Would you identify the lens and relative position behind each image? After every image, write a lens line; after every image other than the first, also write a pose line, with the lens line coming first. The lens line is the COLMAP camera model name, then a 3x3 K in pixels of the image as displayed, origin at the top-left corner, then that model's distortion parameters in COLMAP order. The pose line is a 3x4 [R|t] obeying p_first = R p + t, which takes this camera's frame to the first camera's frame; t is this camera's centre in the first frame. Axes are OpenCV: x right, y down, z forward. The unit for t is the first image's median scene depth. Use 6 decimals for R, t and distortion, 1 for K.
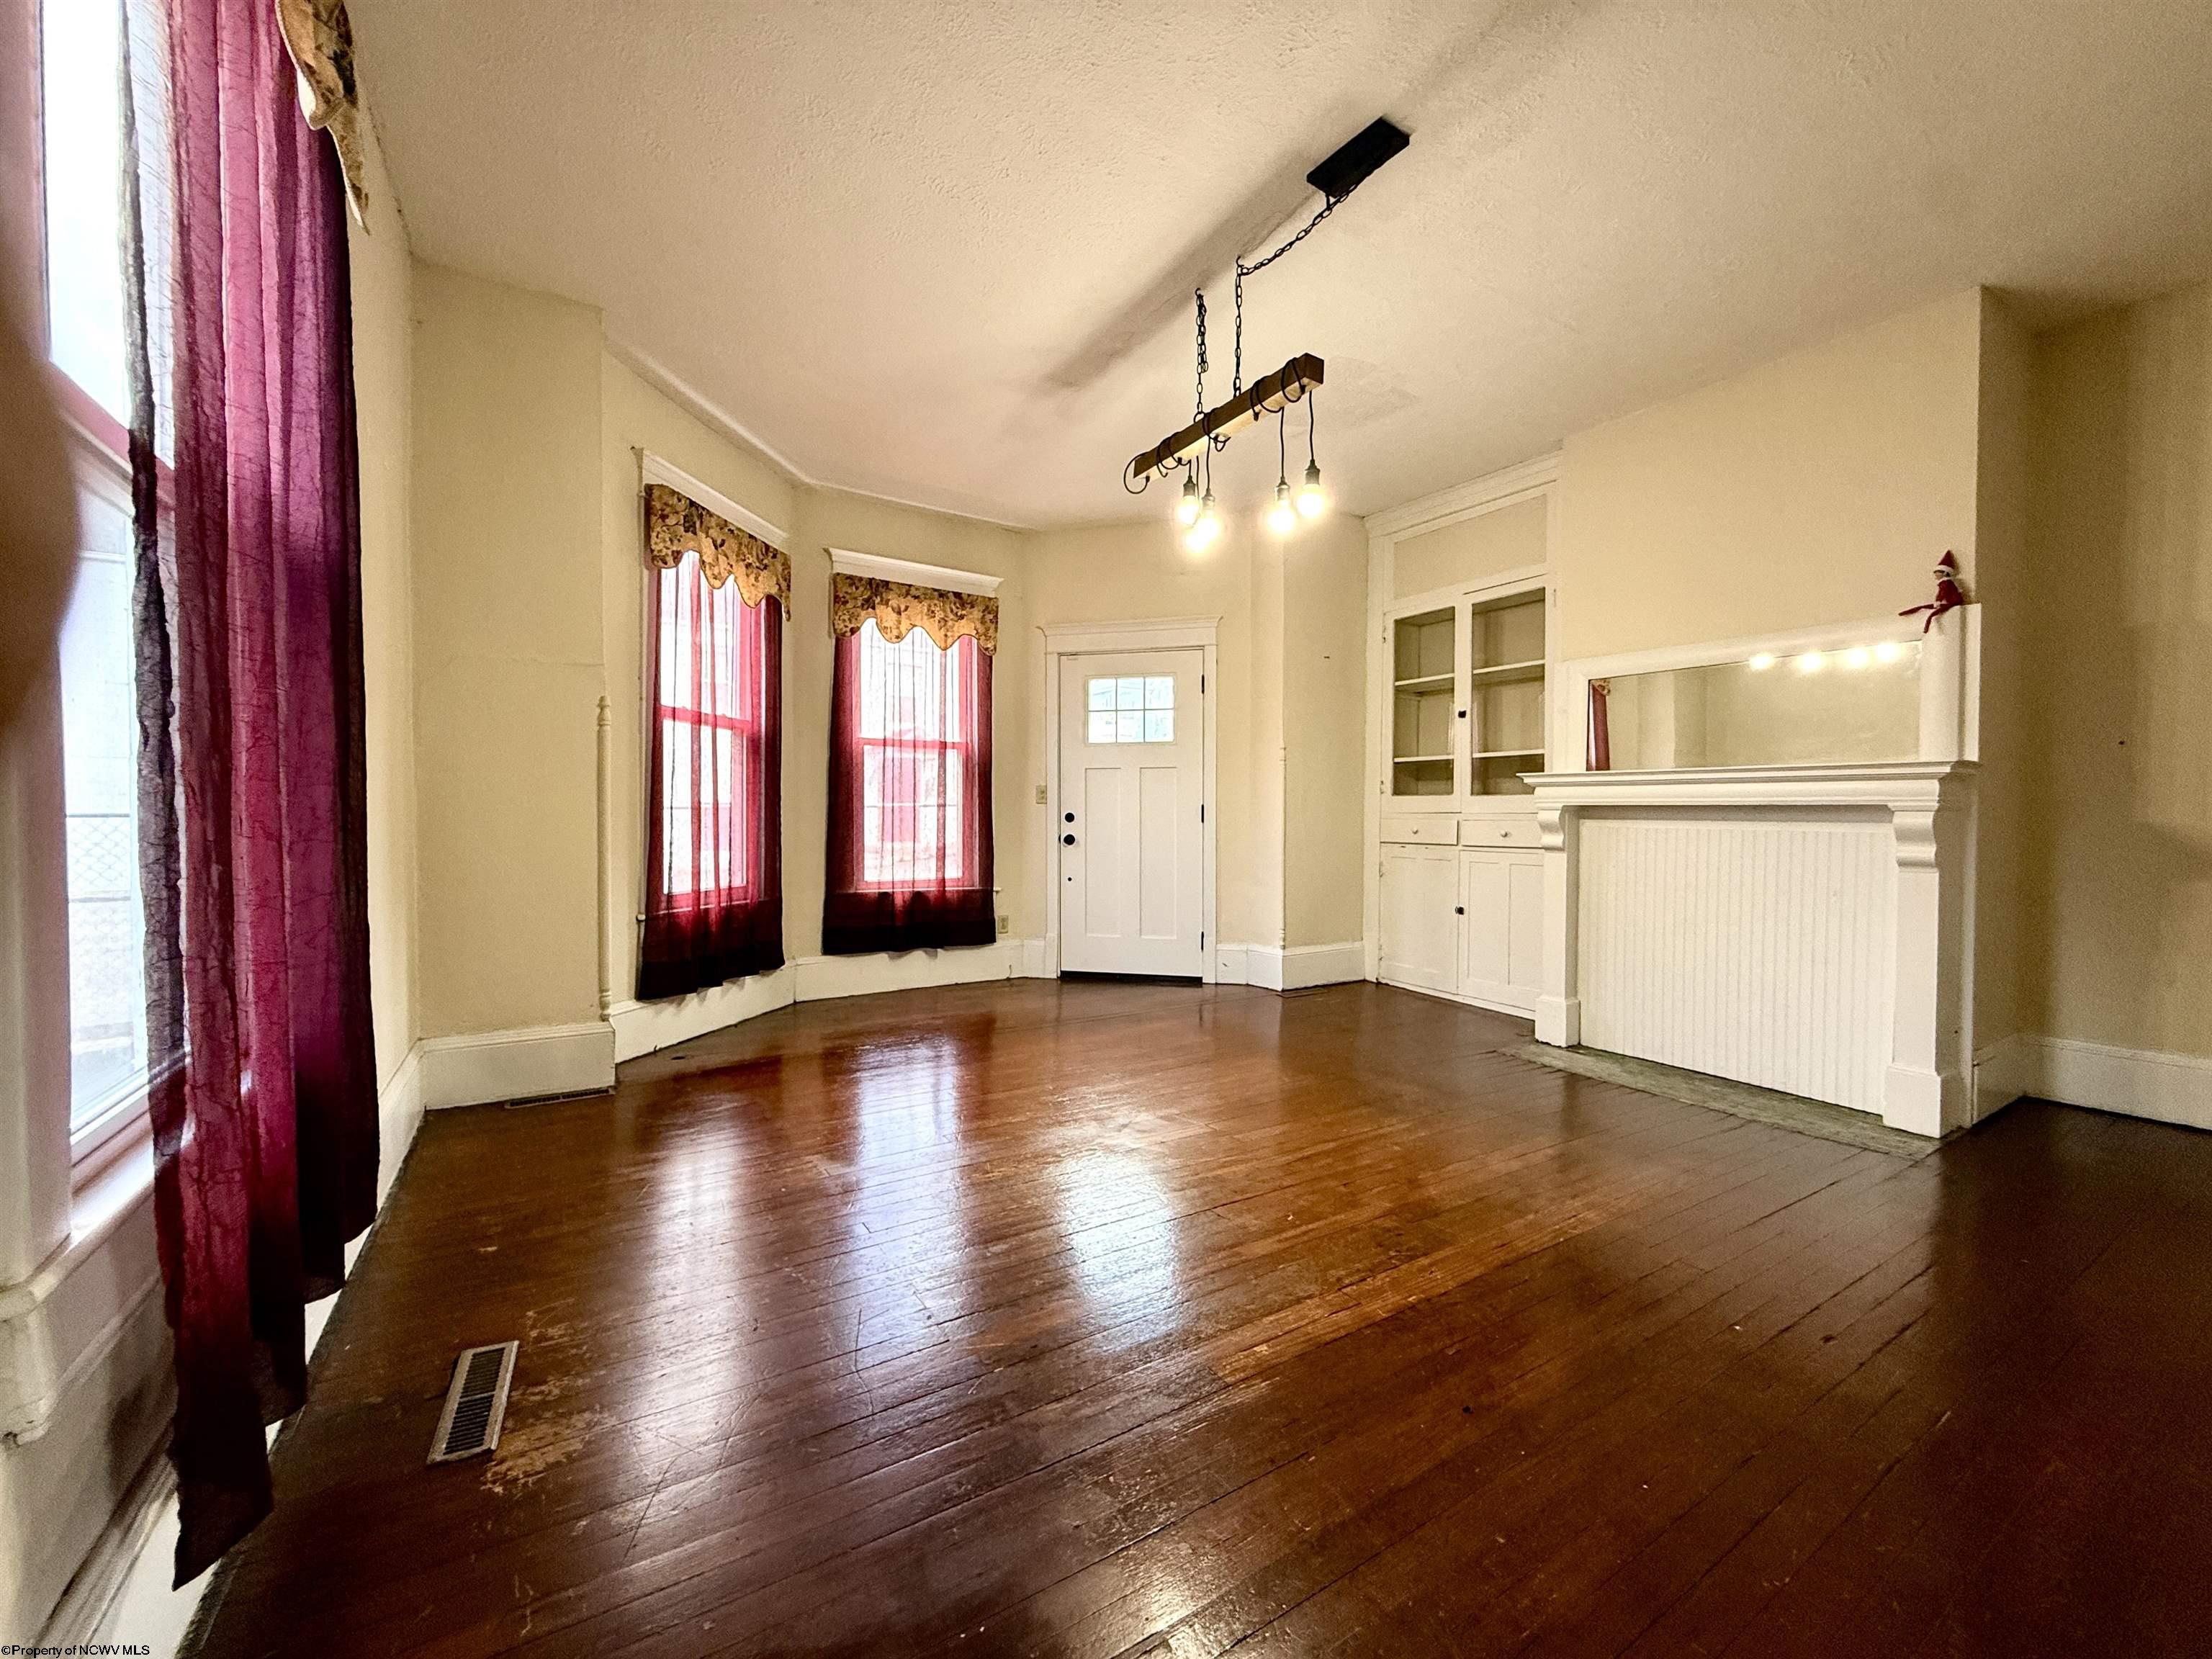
lens RADIAL K [[880.7, 0, 1097.4], [0, 880.7, 837.9], [0, 0, 1]] dist [-0.000849, -0.000198]
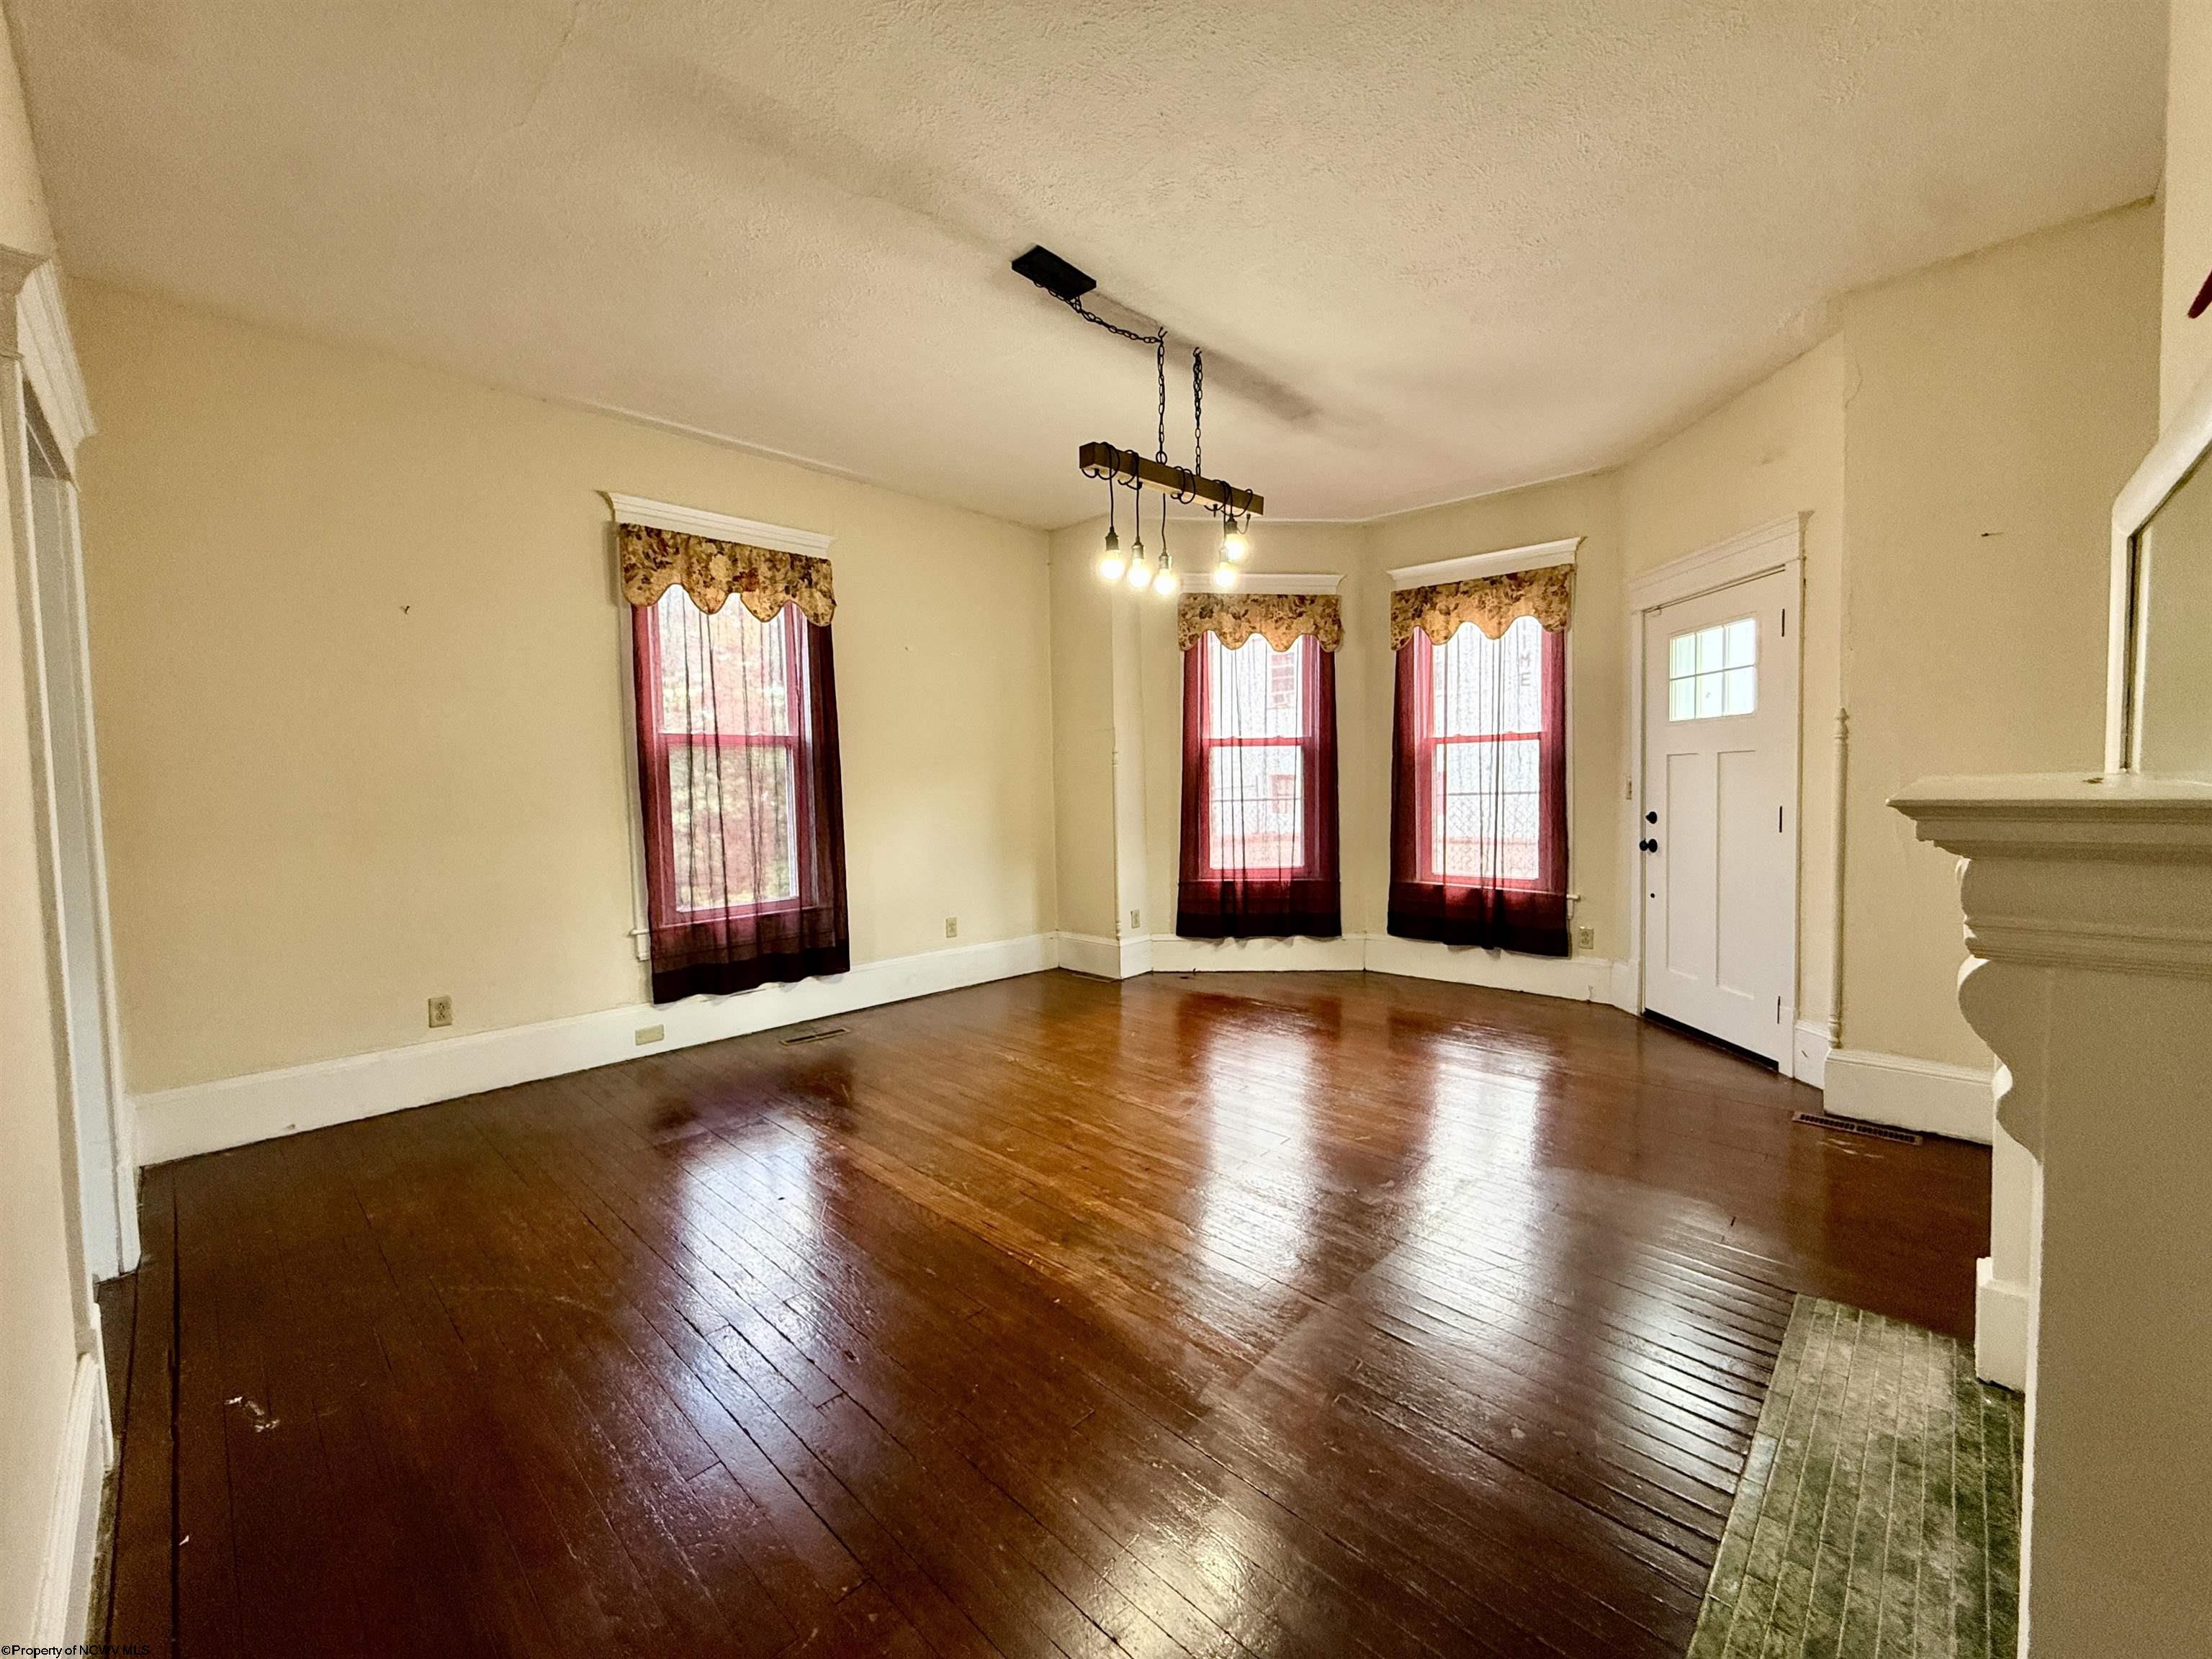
lens RADIAL K [[886.4, 0, 1099.3], [0, 886.4, 831.7], [0, 0, 1]] dist [0.000615, 0.000293]
pose [[0.247965, 0.047761, -0.967591, 0.704647], [-0.005994, 0.998841, 0.047767, -0.052192], [0.968750, -0.006045, 0.247964, 0.370149]]
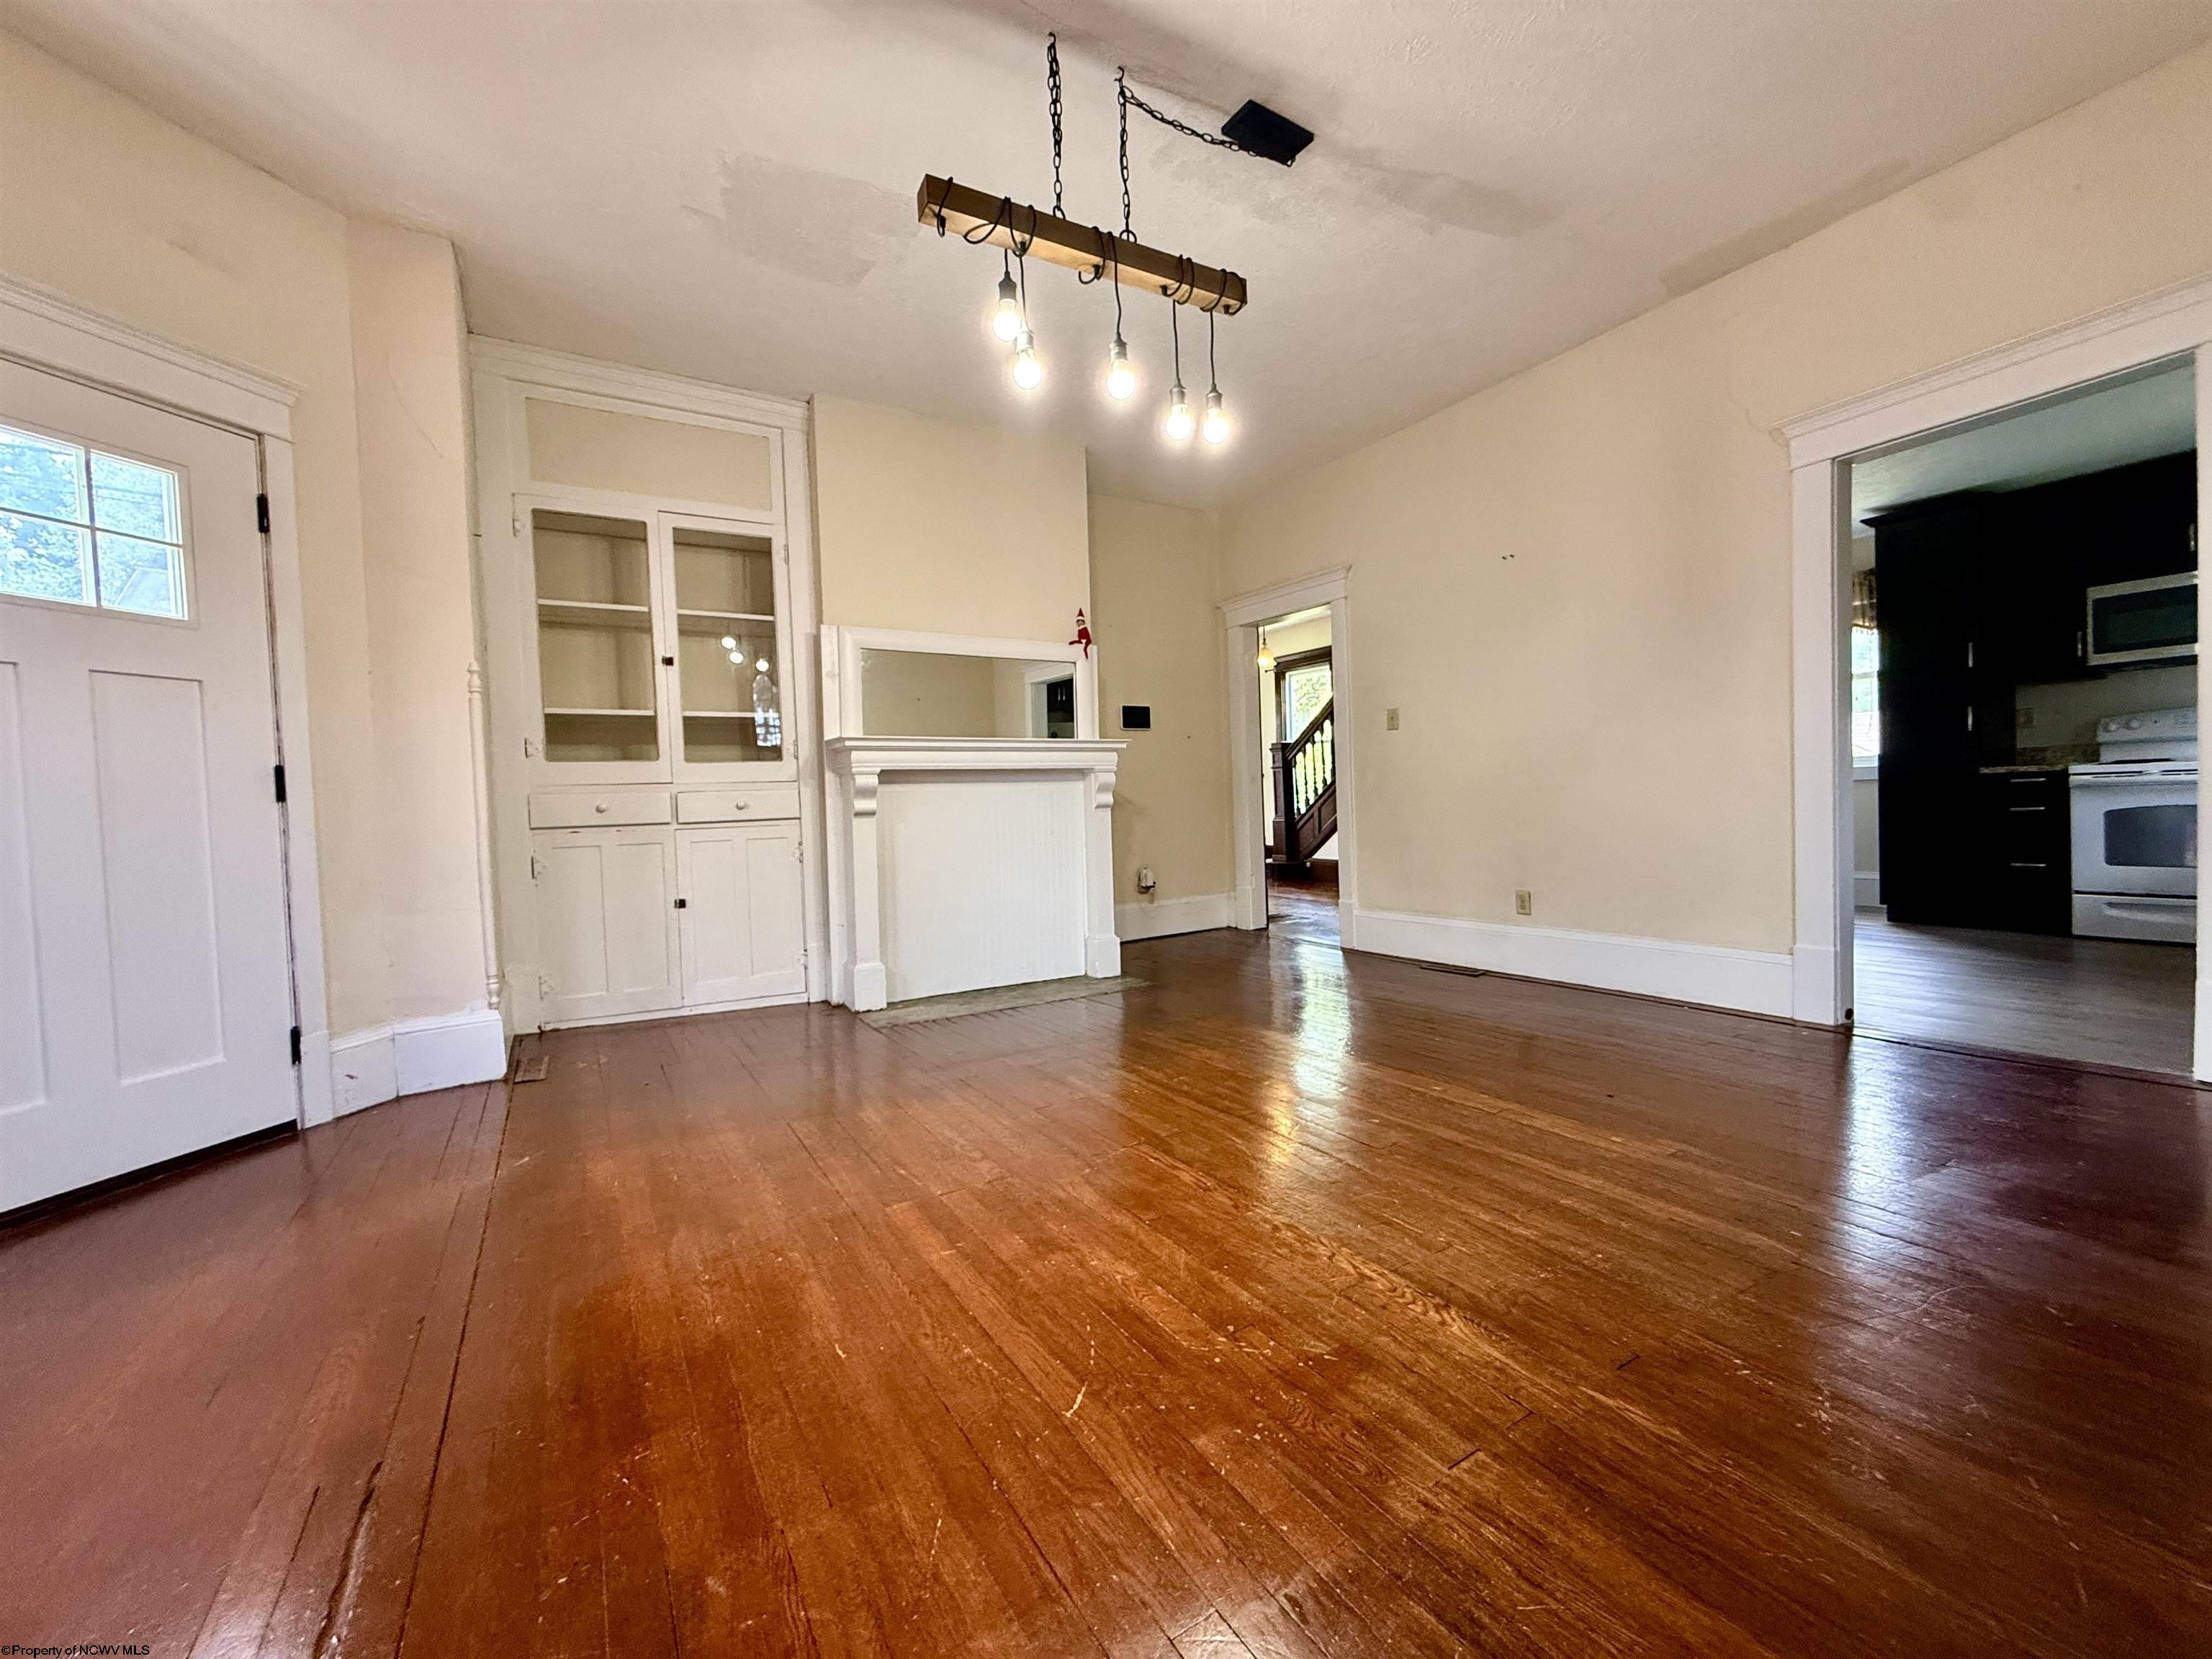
lens RADIAL K [[892.0, 0, 1106.0], [0, 892.0, 829.5], [0, 0, 1]] dist [-0.002346, -0.000154]
pose [[0.017876, -0.036030, 0.999191, -0.394750], [0.061824, 0.997478, 0.034862, 0.009474], [-0.997927, 0.061151, 0.020058, 0.592643]]
